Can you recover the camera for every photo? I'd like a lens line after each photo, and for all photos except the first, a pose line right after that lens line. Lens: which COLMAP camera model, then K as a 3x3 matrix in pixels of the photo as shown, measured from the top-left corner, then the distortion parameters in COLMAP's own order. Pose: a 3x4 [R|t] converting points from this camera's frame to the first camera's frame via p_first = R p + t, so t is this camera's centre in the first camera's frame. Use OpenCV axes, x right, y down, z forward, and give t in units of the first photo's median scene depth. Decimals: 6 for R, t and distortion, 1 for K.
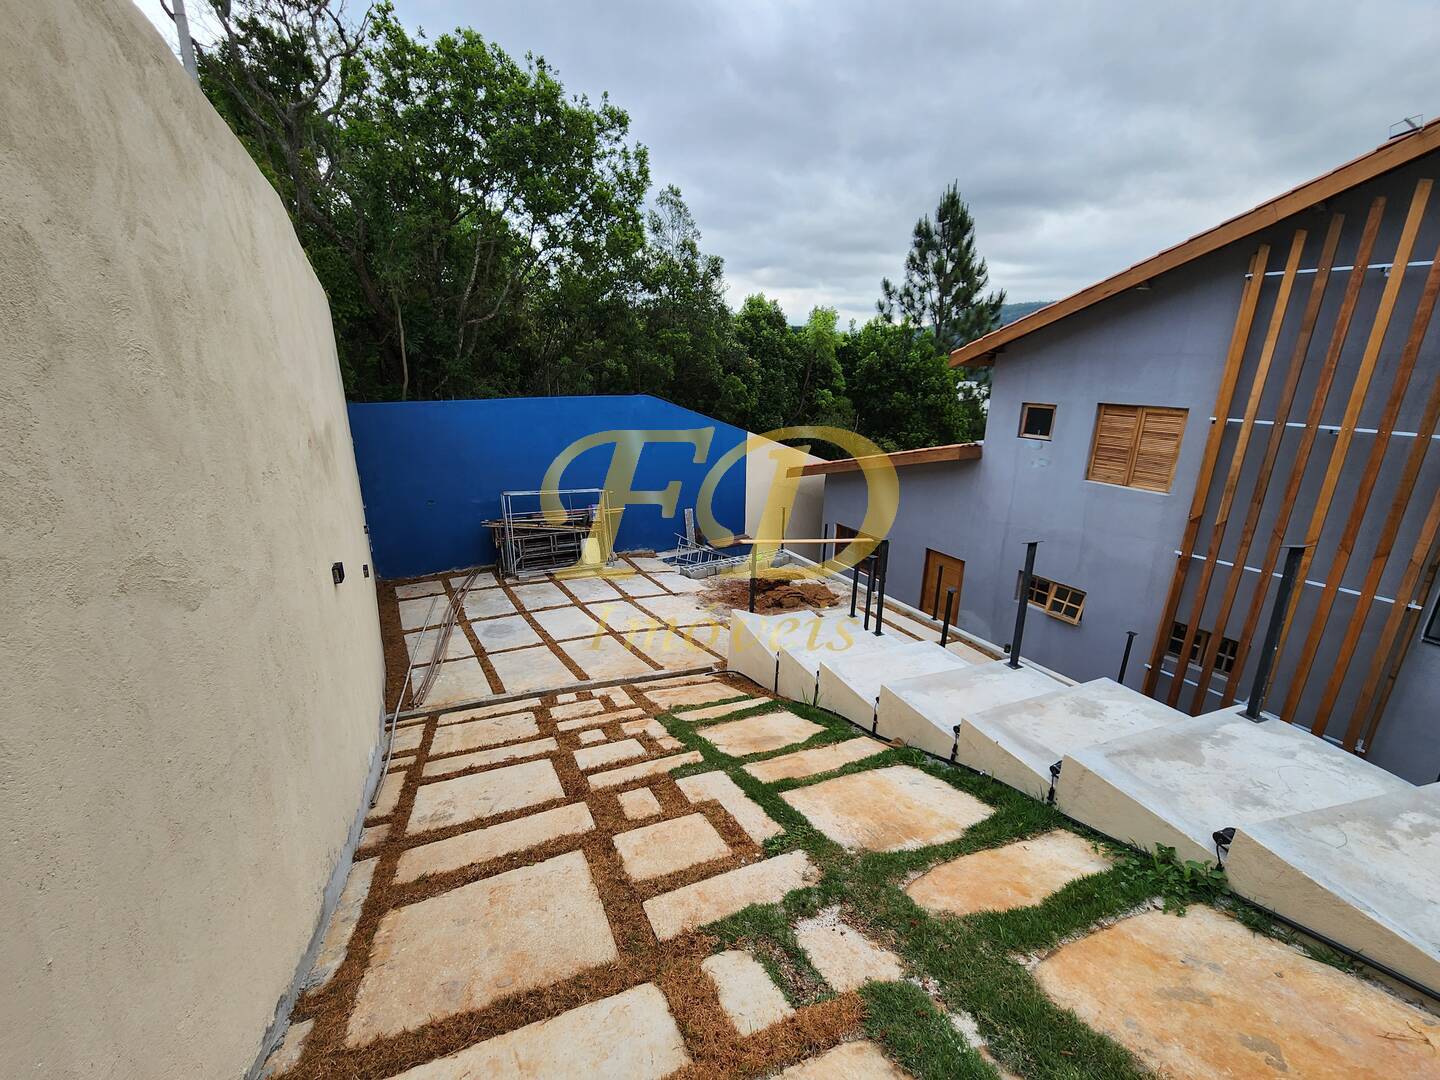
lens RADIAL K [[596.0, 0, 714.1], [0, 596.0, 540.4], [0, 0, 1]] dist [-0.000700, -0.000378]
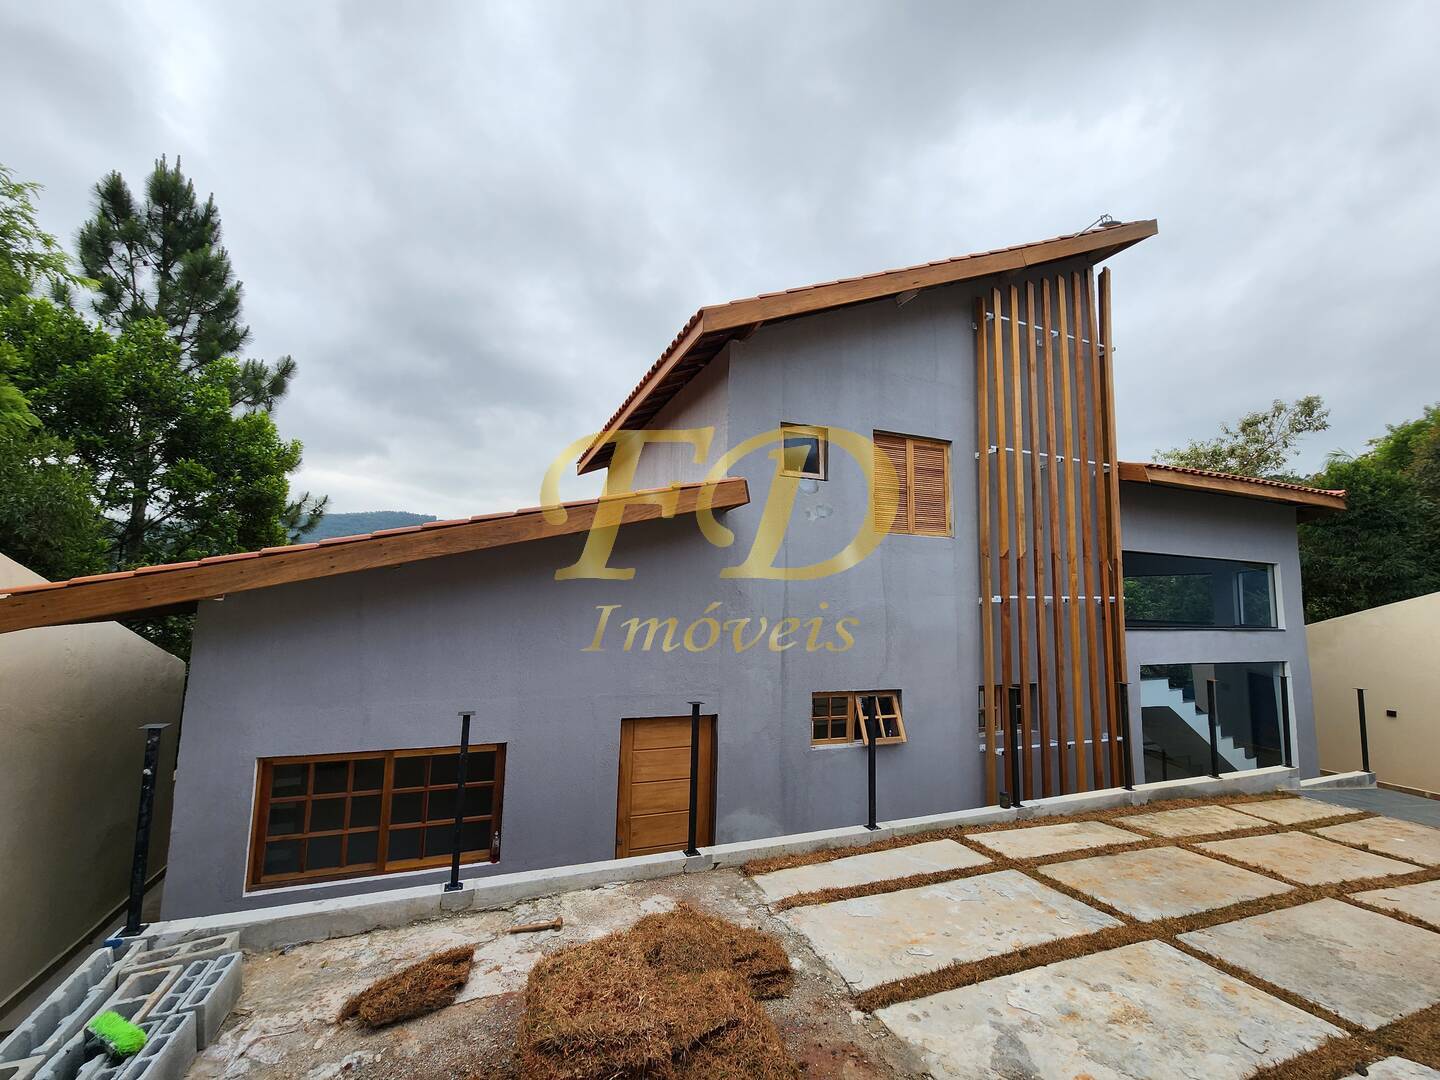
lens RADIAL K [[590.9, 0, 715.4], [0, 590.9, 540.2], [0, 0, 1]] dist [0.007797, -0.006090]
pose [[0.132635, 0.103775, 0.985717, -0.122614], [0.278115, 0.950655, -0.137506, -0.049767], [-0.951346, 0.292381, 0.097229, 1.206219]]
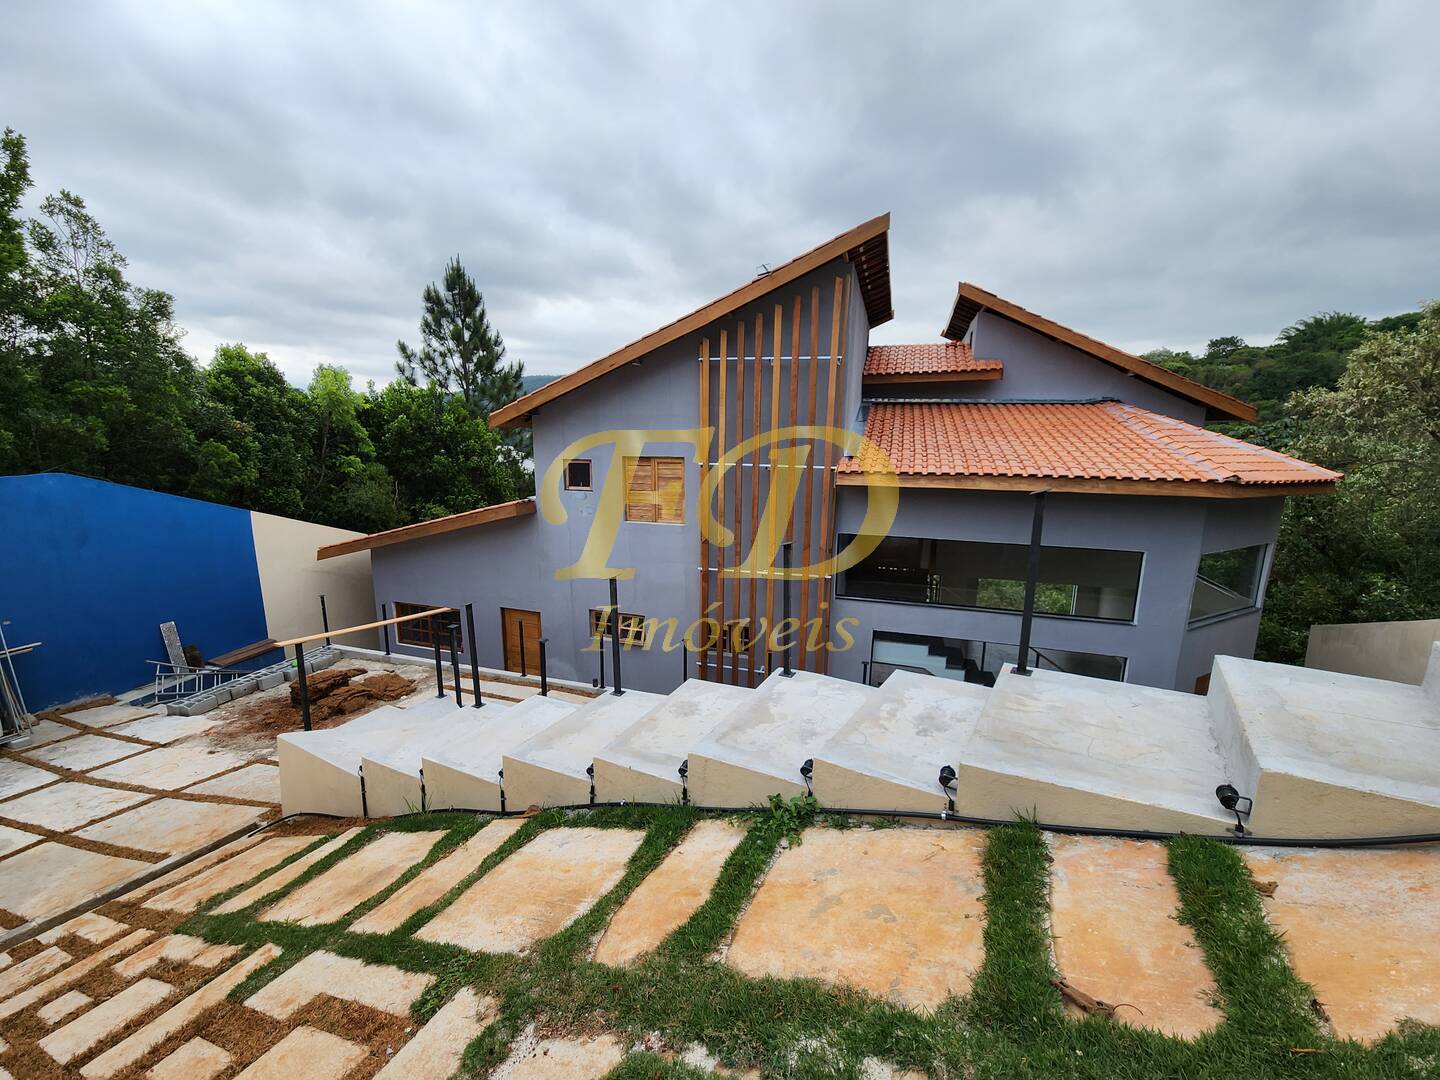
lens RADIAL K [[590.9, 0, 715.4], [0, 590.9, 540.2], [0, 0, 1]] dist [0.007797, -0.006090]
pose [[0.740386, -0.132474, 0.658998, -0.016746], [0.199541, 0.979510, -0.027281, 0.002383], [-0.641881, 0.151695, 0.751649, 0.022352]]
